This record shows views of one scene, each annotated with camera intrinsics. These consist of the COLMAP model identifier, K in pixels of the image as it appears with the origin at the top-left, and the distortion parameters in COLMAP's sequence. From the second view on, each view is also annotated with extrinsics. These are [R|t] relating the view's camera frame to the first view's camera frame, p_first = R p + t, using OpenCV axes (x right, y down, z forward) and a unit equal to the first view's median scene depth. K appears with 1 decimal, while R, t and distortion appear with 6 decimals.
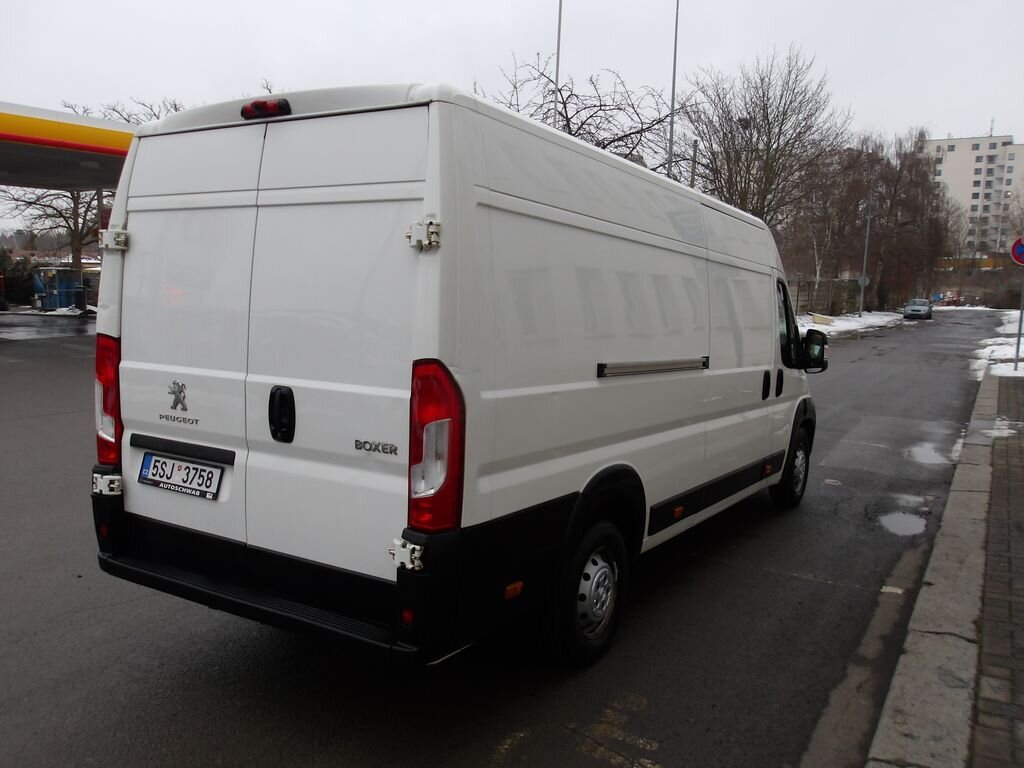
lens RADIAL K [[839.9, 0, 512.0], [0, 839.9, 384.0], [0, 0, 1]] dist [0.003159, 0.001028]
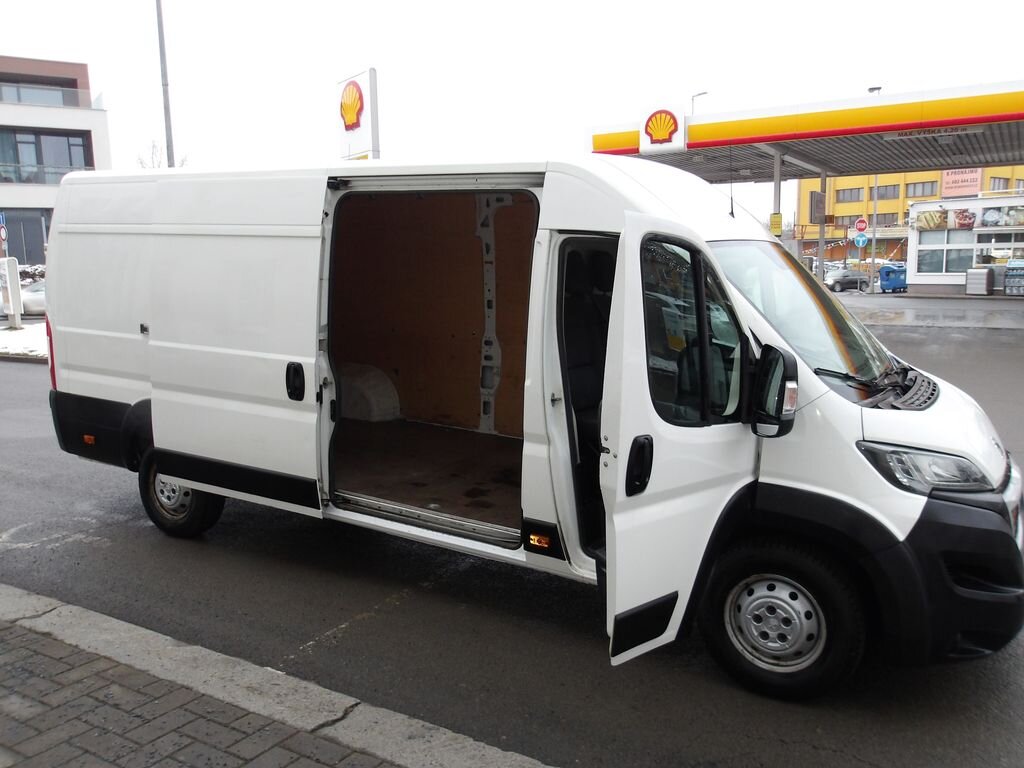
lens RADIAL K [[846.3, 0, 530.2], [0, 846.3, 391.7], [0, 0, 1]] dist [-0.012883, -0.004372]
pose [[0.039151, 0.130963, -0.990614, 1.631979], [-0.103749, 0.986549, 0.126325, -0.167908], [0.993833, 0.097830, 0.052211, 1.632584]]
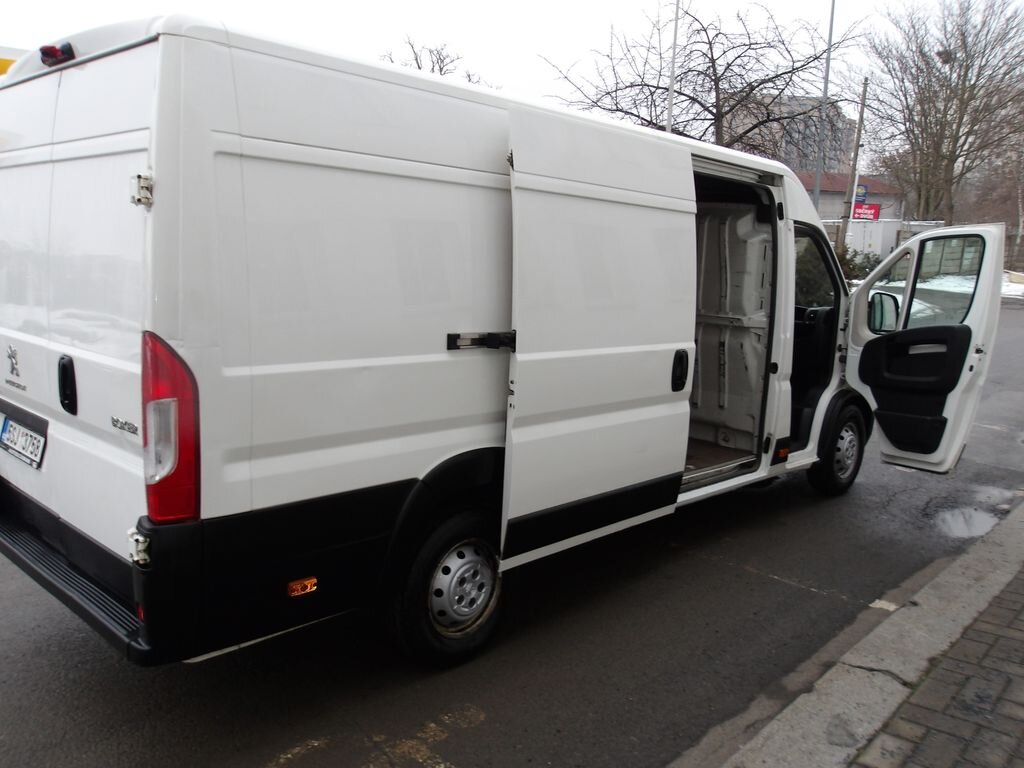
lens RADIAL K [[843.7, 0, 512.0], [0, 843.7, 384.0], [0, 0, 1]] dist [0.012059, 0.003456]
pose [[0.980327, 0.030631, -0.194991, 0.342352], [-0.020414, 0.998322, 0.054193, -0.022533], [0.196324, -0.049146, 0.979307, 0.144630]]
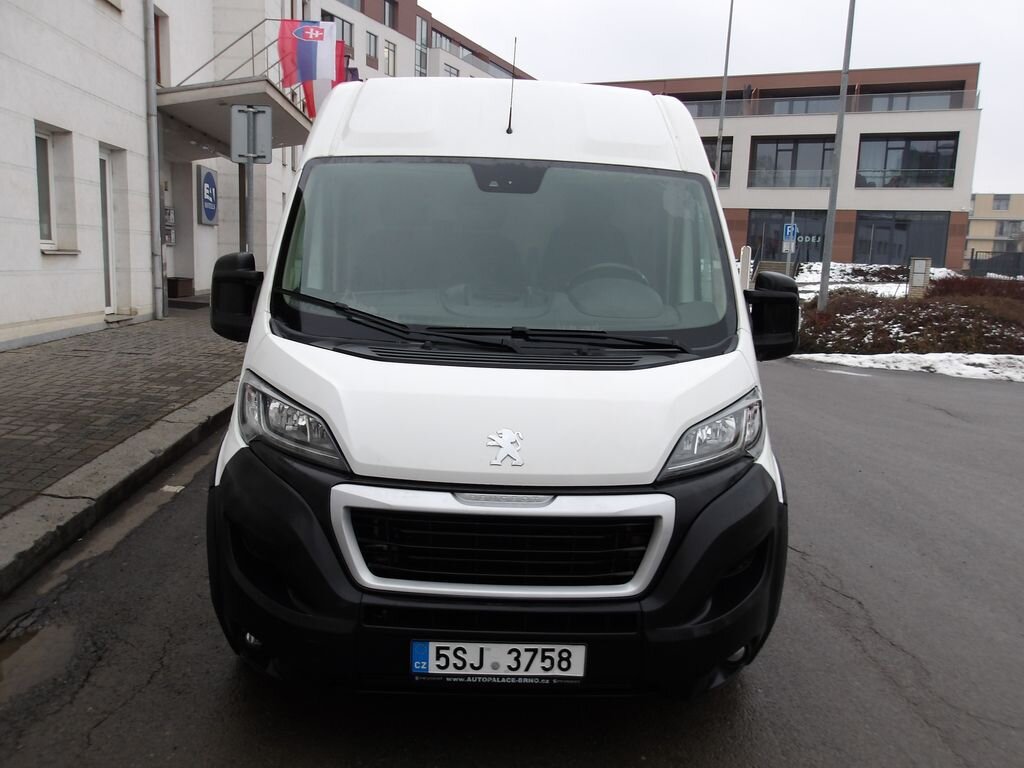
lens RADIAL K [[868.3, 0, 512.2], [0, 868.3, 368.8], [0, 0, 1]] dist [0.007486, 0.001329]
pose [[-0.833635, 0.015828, -0.552089, 0.969563], [-0.119013, 0.970959, 0.207543, -0.237134], [0.539341, 0.238721, -0.807542, 2.879893]]
